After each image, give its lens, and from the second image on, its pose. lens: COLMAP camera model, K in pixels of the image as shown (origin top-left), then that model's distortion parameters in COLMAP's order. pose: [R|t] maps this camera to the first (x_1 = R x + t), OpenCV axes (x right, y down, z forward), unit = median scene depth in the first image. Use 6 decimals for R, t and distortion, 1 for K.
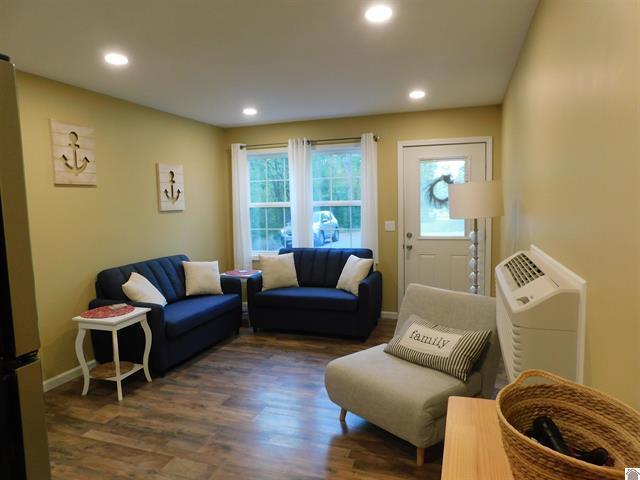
lens RADIAL K [[425.5, 0, 318.7], [0, 425.5, 240.3], [0, 0, 1]] dist [-0.052737, 0.033671]
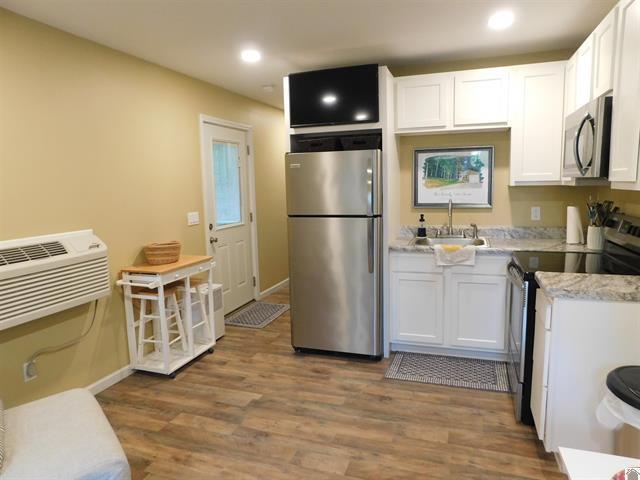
lens RADIAL K [[425.5, 0, 320.9], [0, 425.5, 239.0], [0, 0, 1]] dist [-0.052737, 0.033671]
pose [[-0.998702, 0.048625, 0.015173, -0.221738], [0.050764, 0.974678, 0.217774, -0.100955], [-0.004199, 0.218262, -0.975881, 1.157624]]
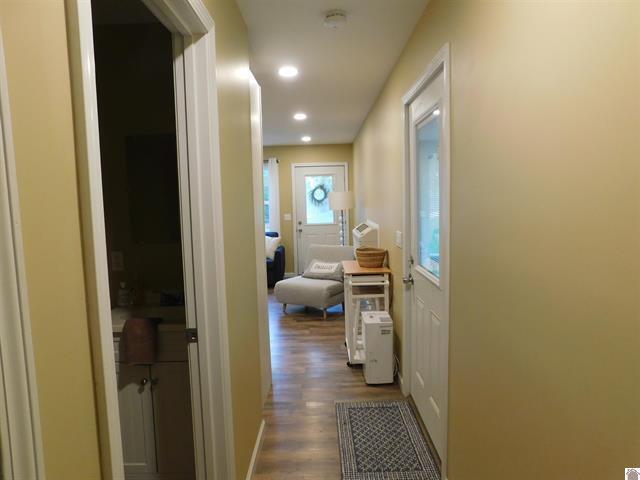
lens RADIAL K [[425.5, 0, 320.5], [0, 425.5, 239.1], [0, 0, 1]] dist [-0.052737, 0.033671]
pose [[0.946371, -0.035577, 0.321116, -0.314392], [0.036581, 0.999326, 0.002908, 0.065402], [-0.321003, 0.008995, 0.947035, -0.728299]]
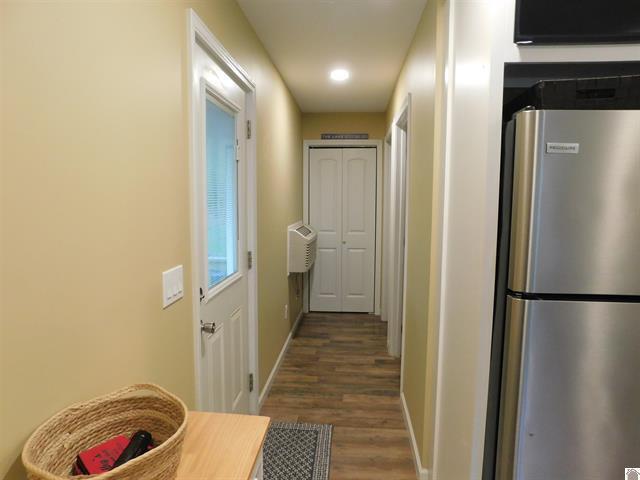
lens RADIAL K [[425.5, 0, 308.0], [0, 425.5, 237.7], [0, 0, 1]] dist [-0.052737, 0.033671]
pose [[-0.974190, 0.041973, -0.221795, 0.089122], [-0.000568, 0.982102, 0.188352, -0.050081], [0.225731, 0.183616, -0.956729, 0.475040]]
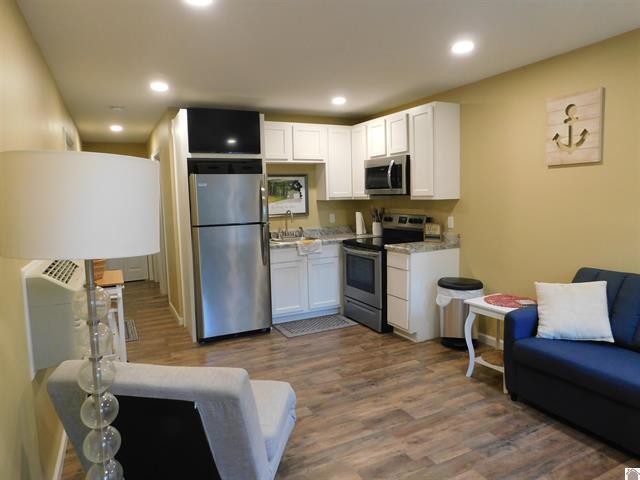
lens RADIAL K [[425.5, 0, 322.3], [0, 425.5, 239.1], [0, 0, 1]] dist [-0.052737, 0.033671]
pose [[-0.697654, 0.116040, -0.706975, 0.426145], [-0.019442, 0.983366, 0.180591, -0.123677], [0.716171, 0.139736, -0.683793, 1.226967]]
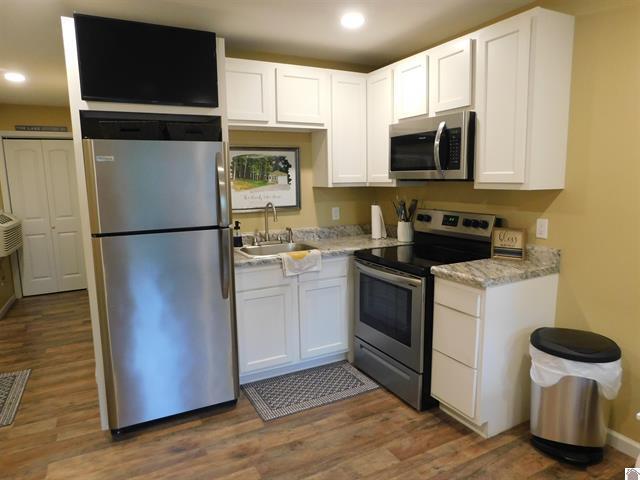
lens RADIAL K [[425.5, 0, 320.7], [0, 425.5, 239.4], [0, 0, 1]] dist [-0.052737, 0.033671]
pose [[-0.688260, 0.138807, -0.712061, 0.073299], [-0.030059, 0.975225, 0.219162, -0.085667], [0.724841, 0.172244, -0.667036, 0.862058]]
